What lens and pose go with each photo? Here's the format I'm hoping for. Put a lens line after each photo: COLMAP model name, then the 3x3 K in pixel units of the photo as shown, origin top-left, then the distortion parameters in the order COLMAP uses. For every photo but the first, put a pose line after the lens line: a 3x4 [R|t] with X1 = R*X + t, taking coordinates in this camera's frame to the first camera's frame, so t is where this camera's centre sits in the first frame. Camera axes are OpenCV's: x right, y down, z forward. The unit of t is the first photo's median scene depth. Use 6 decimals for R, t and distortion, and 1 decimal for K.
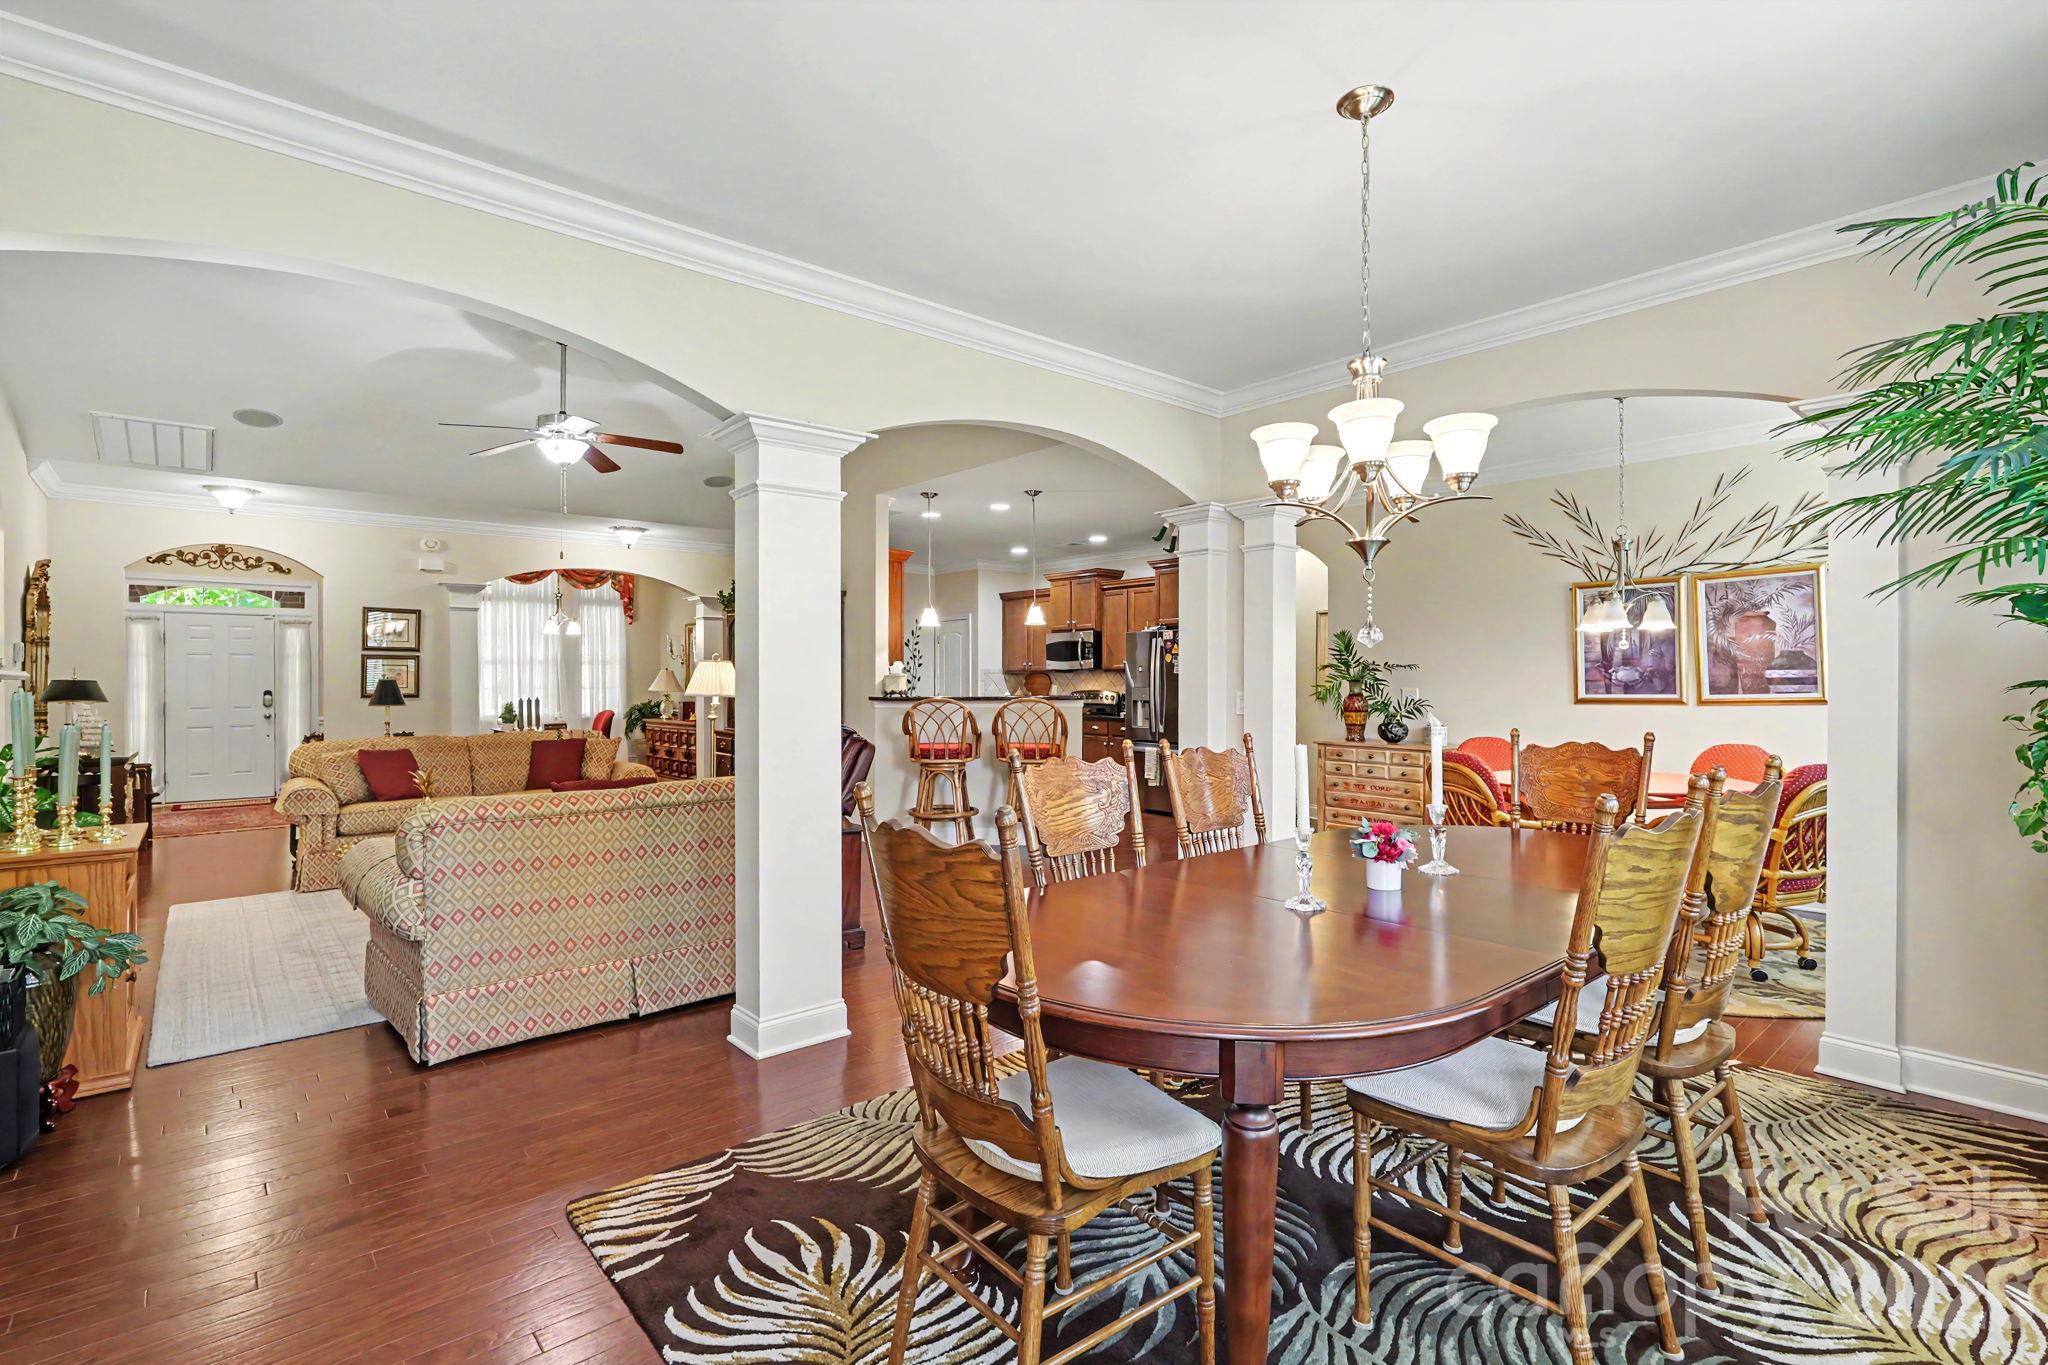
lens RADIAL K [[967.3, 0, 1021.5], [0, 967.3, 676.3], [0, 0, 1]] dist [0.014930, 0.000124]
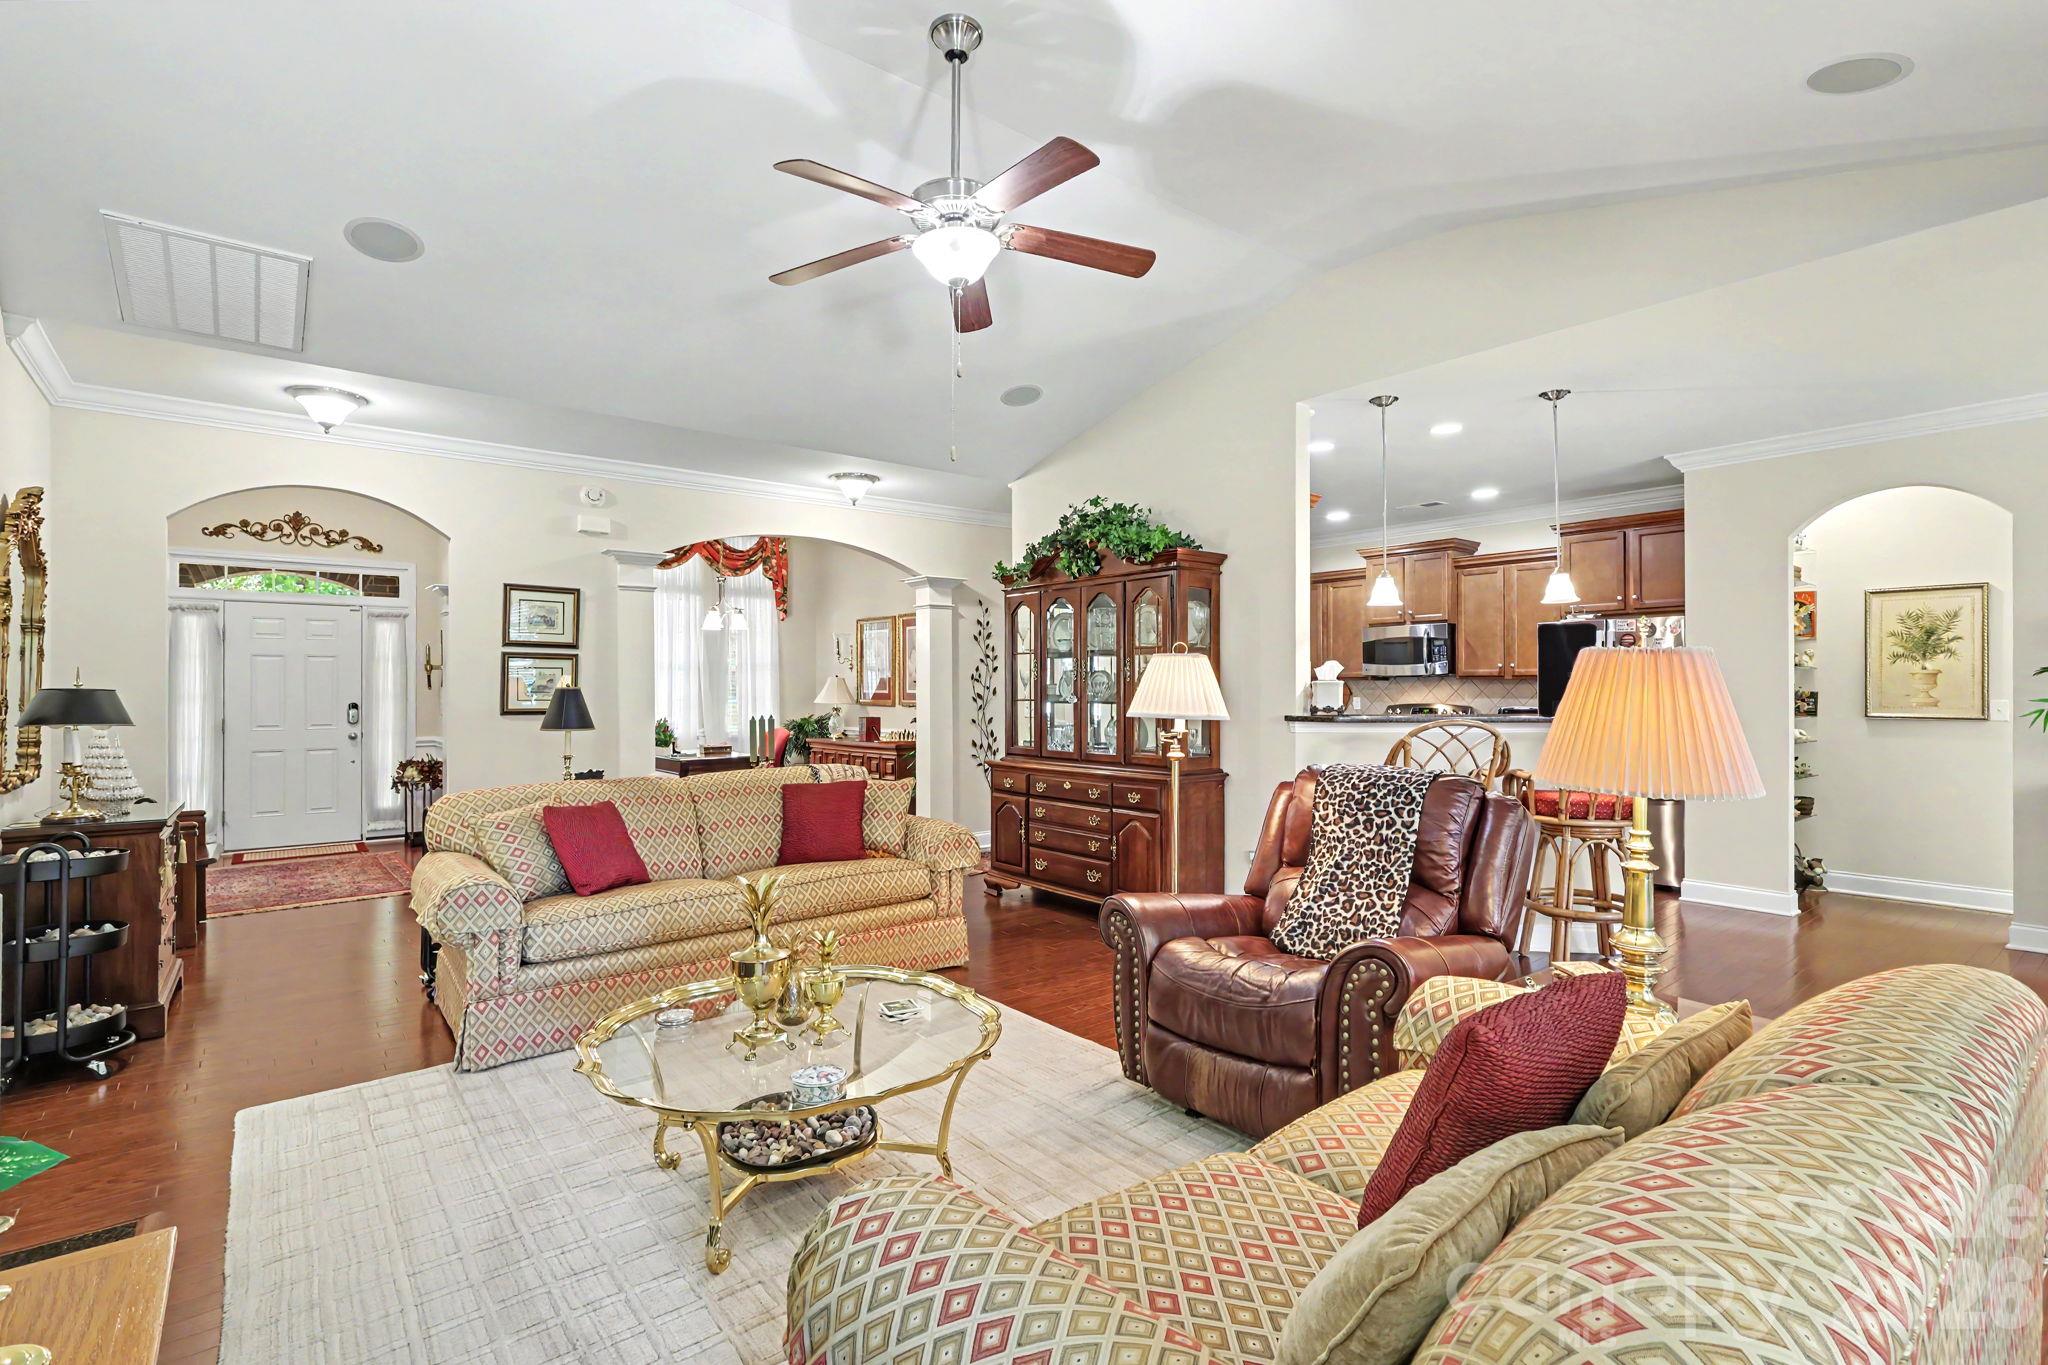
lens RADIAL K [[967.3, 0, 1022.5], [0, 967.3, 678.6], [0, 0, 1]] dist [0.014930, 0.000124]
pose [[0.999481, 0.000581, -0.032202, -0.235907], [-0.000835, 0.999969, -0.007867, 0.001320], [0.032196, 0.007890, 0.999450, 0.266691]]
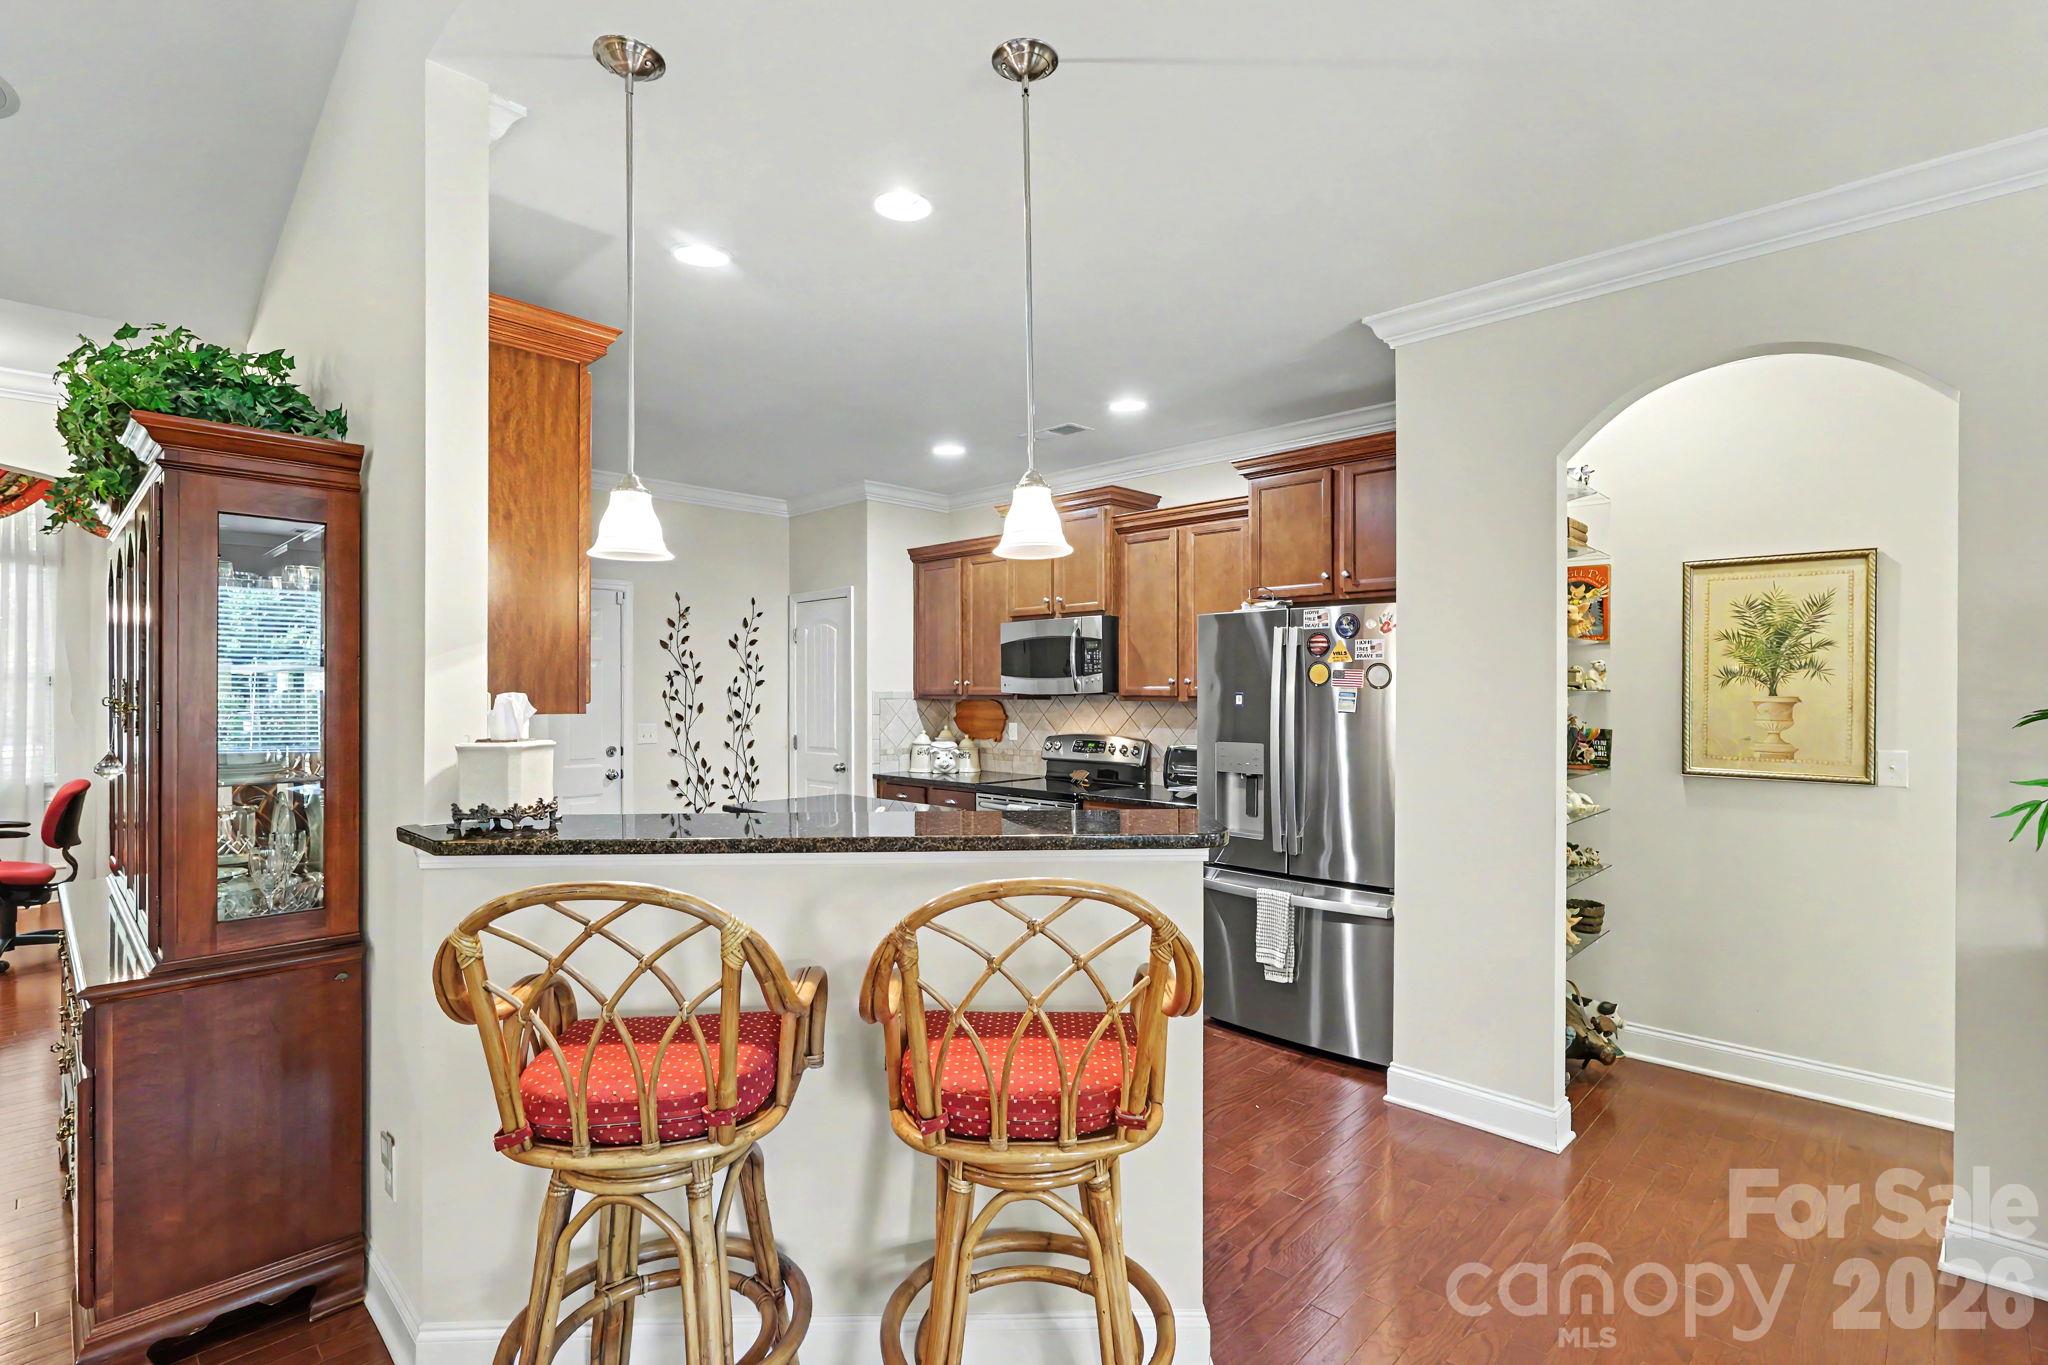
lens RADIAL K [[967.3, 0, 1012.0], [0, 967.3, 687.1], [0, 0, 1]] dist [0.014930, 0.000124]
pose [[0.996753, 0.000745, 0.080514, -0.010215], [-0.000989, 0.999995, 0.002998, -0.013348], [-0.080511, -0.003068, 0.996749, 0.549250]]
